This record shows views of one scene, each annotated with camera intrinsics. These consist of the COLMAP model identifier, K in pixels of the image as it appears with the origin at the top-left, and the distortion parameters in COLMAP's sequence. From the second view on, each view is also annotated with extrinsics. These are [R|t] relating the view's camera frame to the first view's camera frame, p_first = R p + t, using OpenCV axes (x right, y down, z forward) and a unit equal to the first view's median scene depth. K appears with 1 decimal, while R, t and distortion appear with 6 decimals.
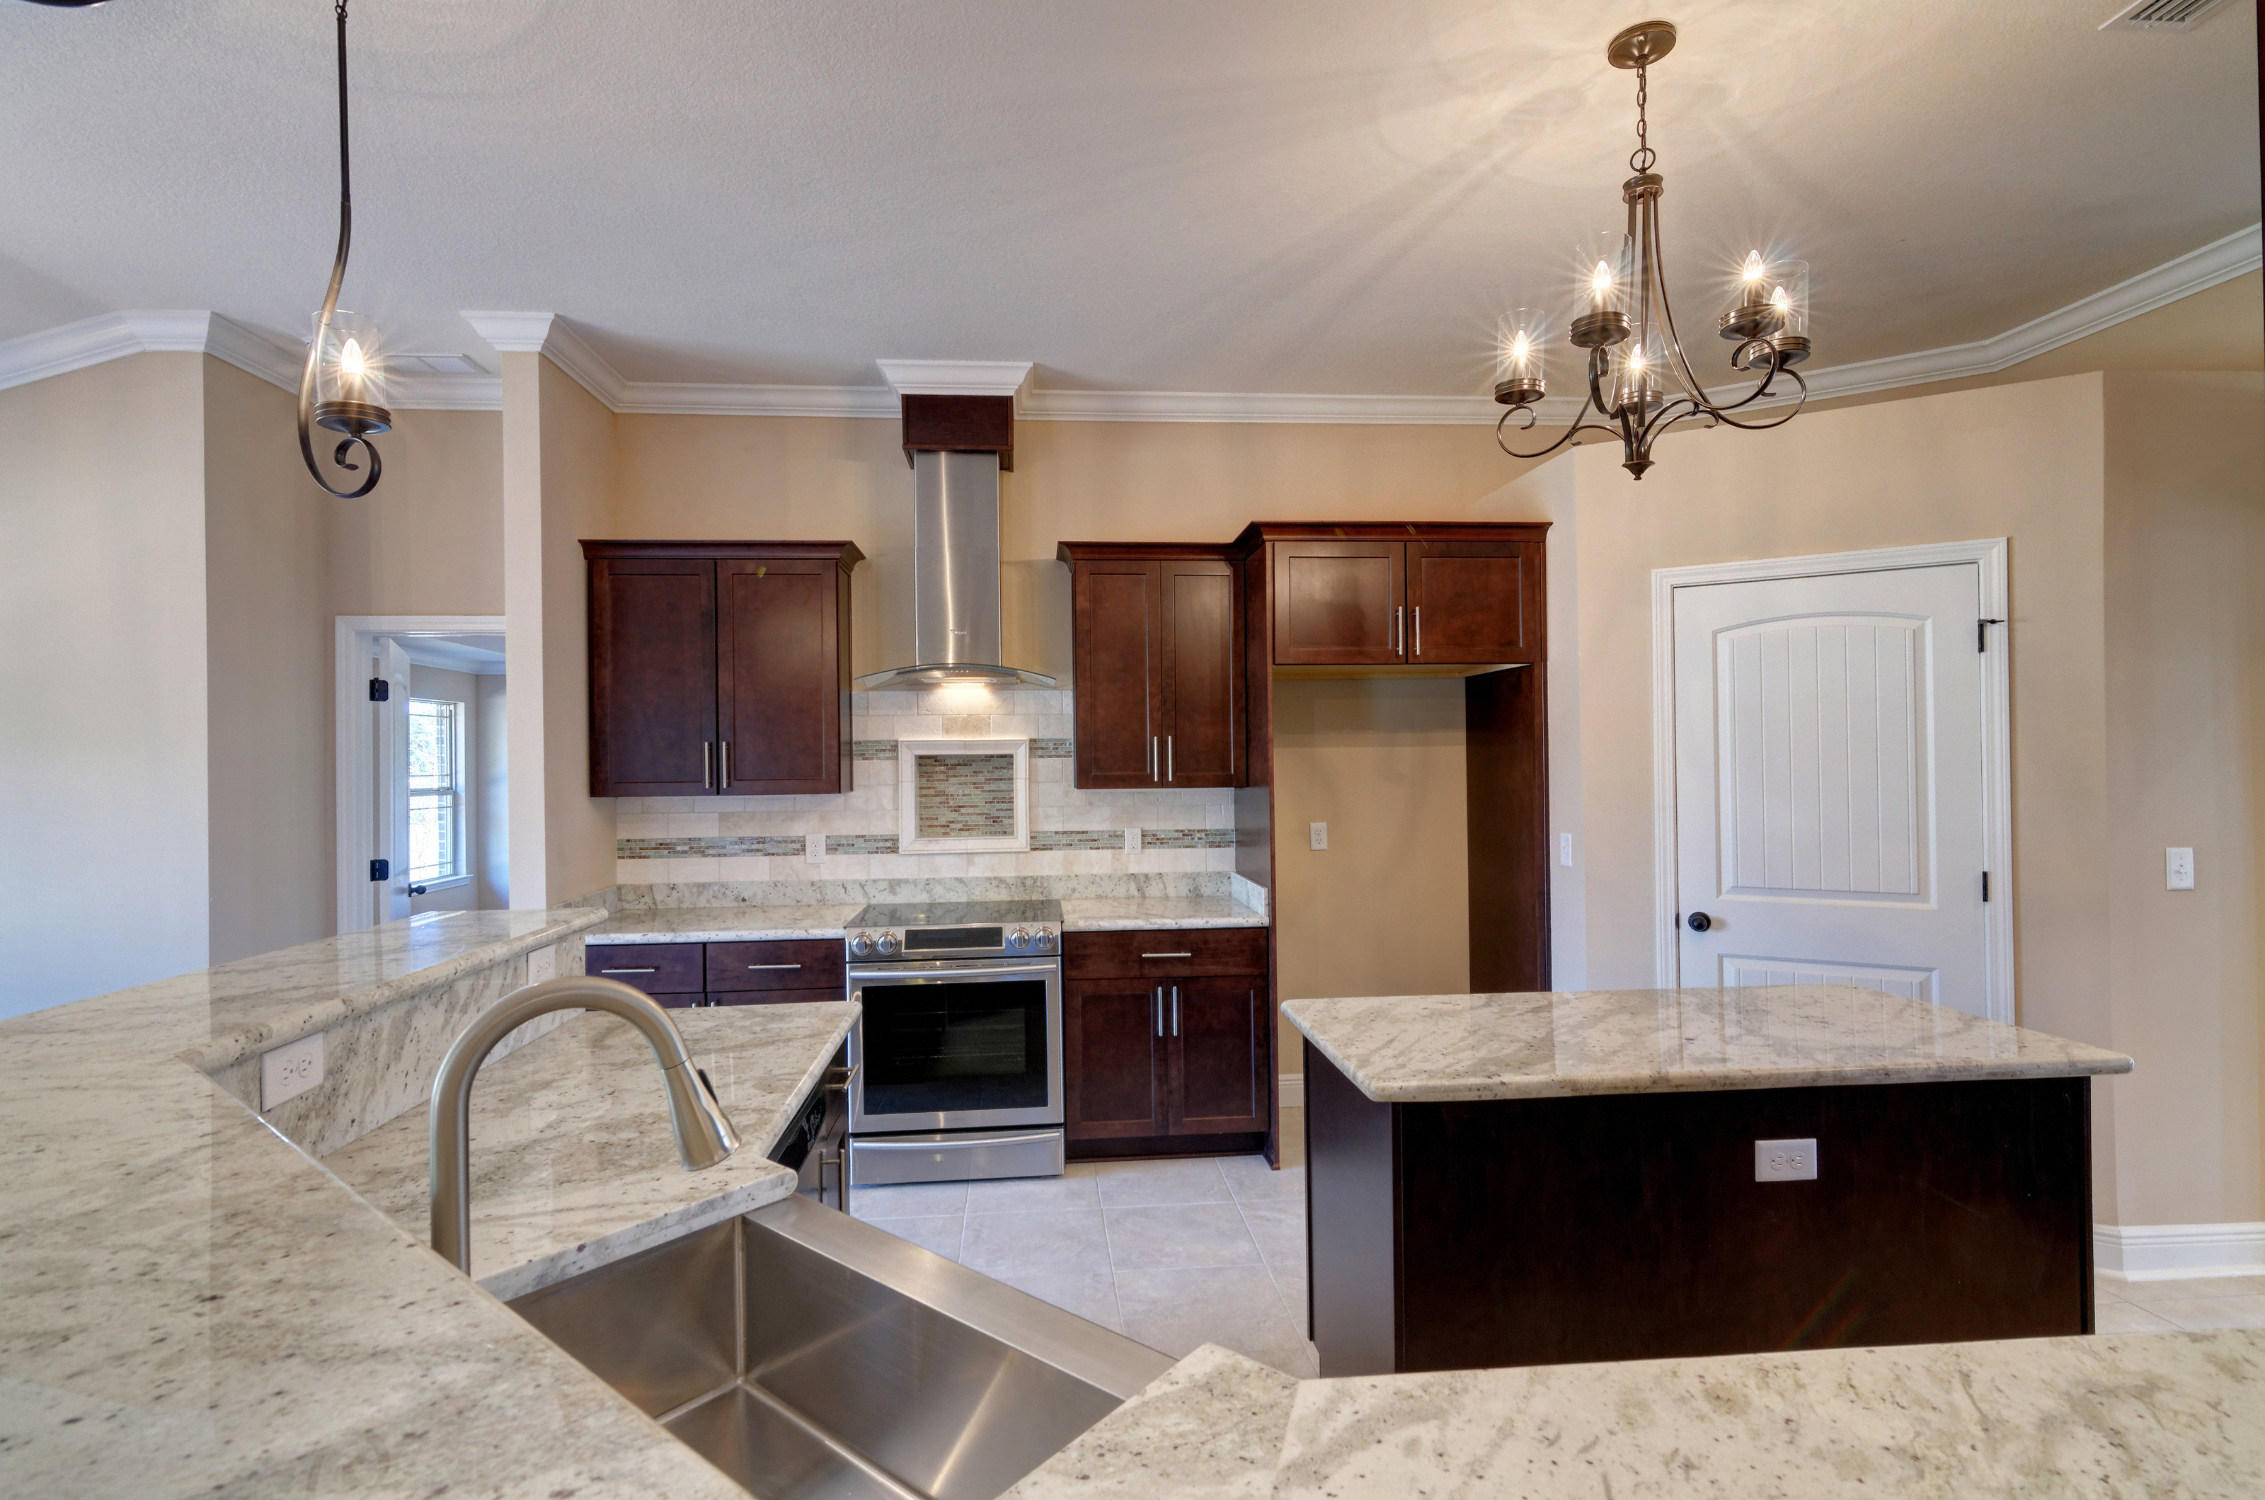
lens RADIAL K [[1081.3, 0, 1116.3], [0, 1081.3, 756.2], [0, 0, 1]] dist [0.004499, 0.000198]
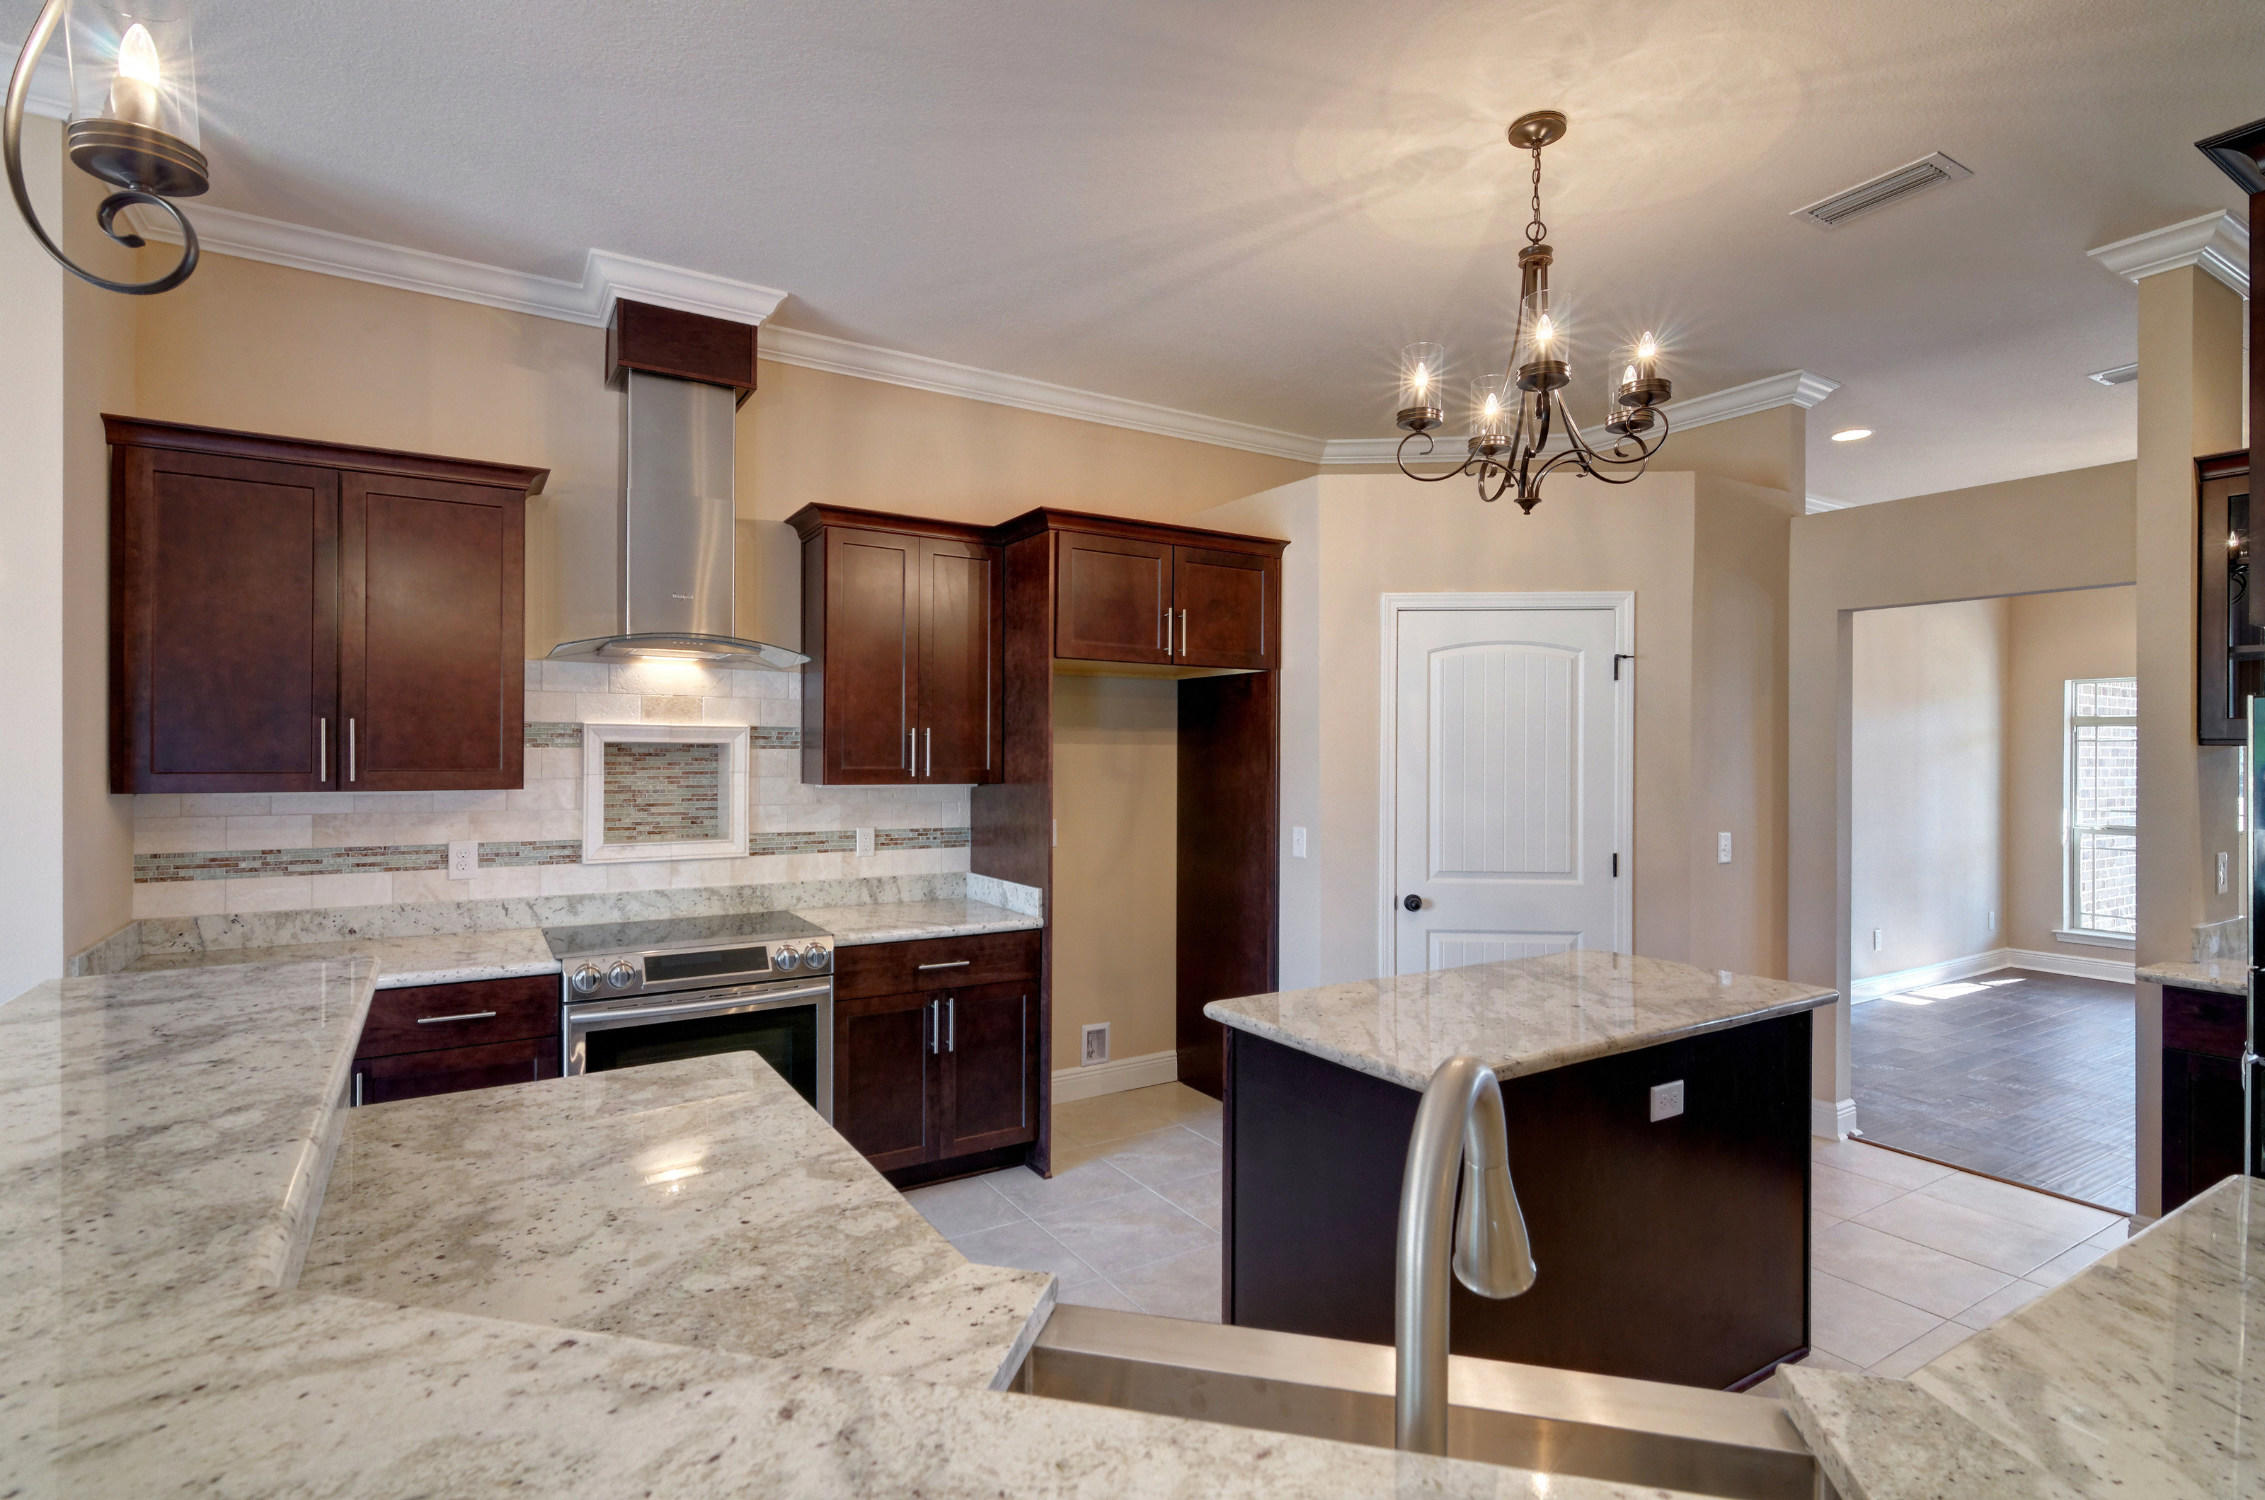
lens RADIAL K [[1081.3, 0, 1116.3], [0, 1081.3, 756.2], [0, 0, 1]] dist [0.004499, 0.000198]
pose [[0.892138, 0.016350, 0.451467, -0.223122], [-0.018478, 0.999829, 0.000304, 0.002281], [-0.451385, -0.008614, 0.892288, 0.102136]]
